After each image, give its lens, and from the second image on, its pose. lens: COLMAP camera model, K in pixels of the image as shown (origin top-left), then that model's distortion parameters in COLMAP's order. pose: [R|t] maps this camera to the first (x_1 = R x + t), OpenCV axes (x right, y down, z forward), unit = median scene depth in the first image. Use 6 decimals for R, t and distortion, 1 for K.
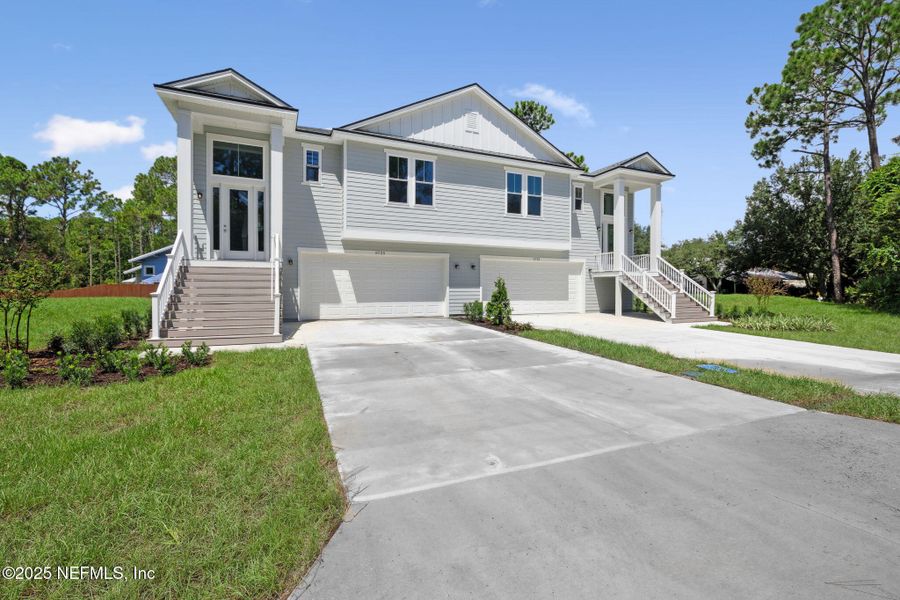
lens RADIAL K [[382.8, 0, 449.3], [0, 382.8, 295.9], [0, 0, 1]] dist [0.002181, -0.000061]
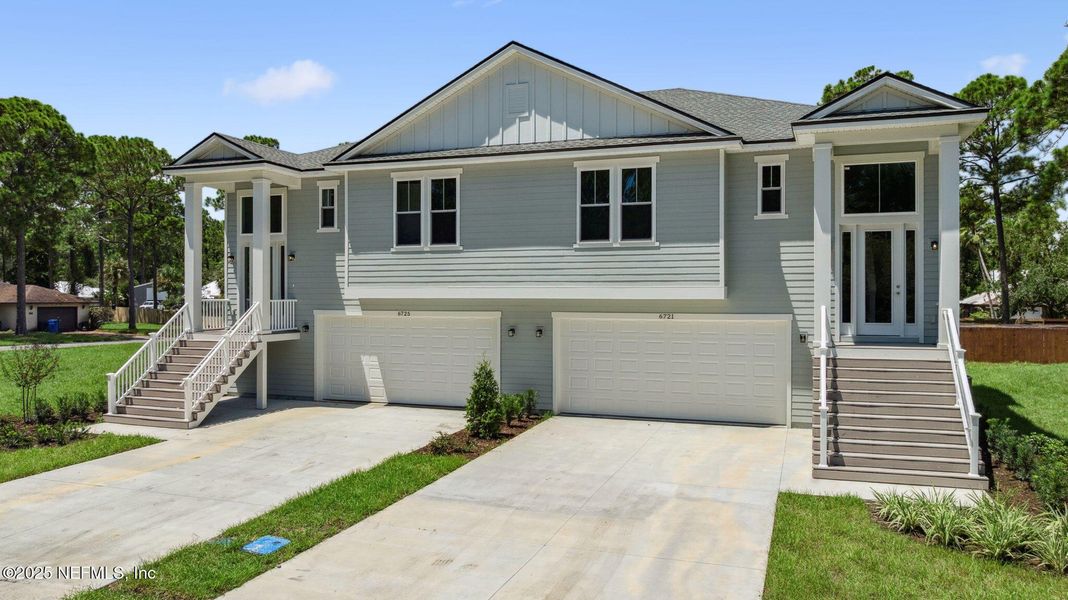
lens RADIAL K [[804.7, 0, 541.3], [0, 804.7, 301.4], [0, 0, 1]] dist [-0.012612, 0.023149]
pose [[0.720353, 0.010973, -0.693520, 1.006333], [-0.005631, 0.999934, 0.009973, -0.146420], [0.693584, -0.003278, 0.720368, 0.093652]]
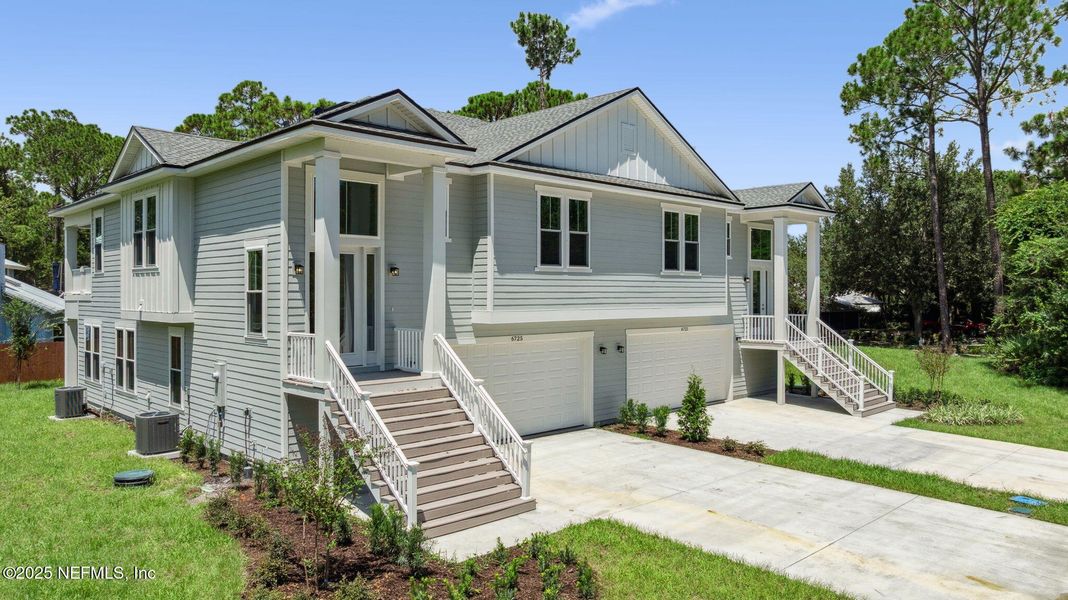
lens RADIAL K [[749.5, 0, 537.7], [0, 749.5, 304.6], [0, 0, 1]] dist [-0.025148, 0.002941]
pose [[0.934929, -0.007927, 0.354746, -0.577962], [0.009626, 0.999949, -0.003026, -0.160433], [-0.354704, 0.006244, 0.934958, -0.195124]]
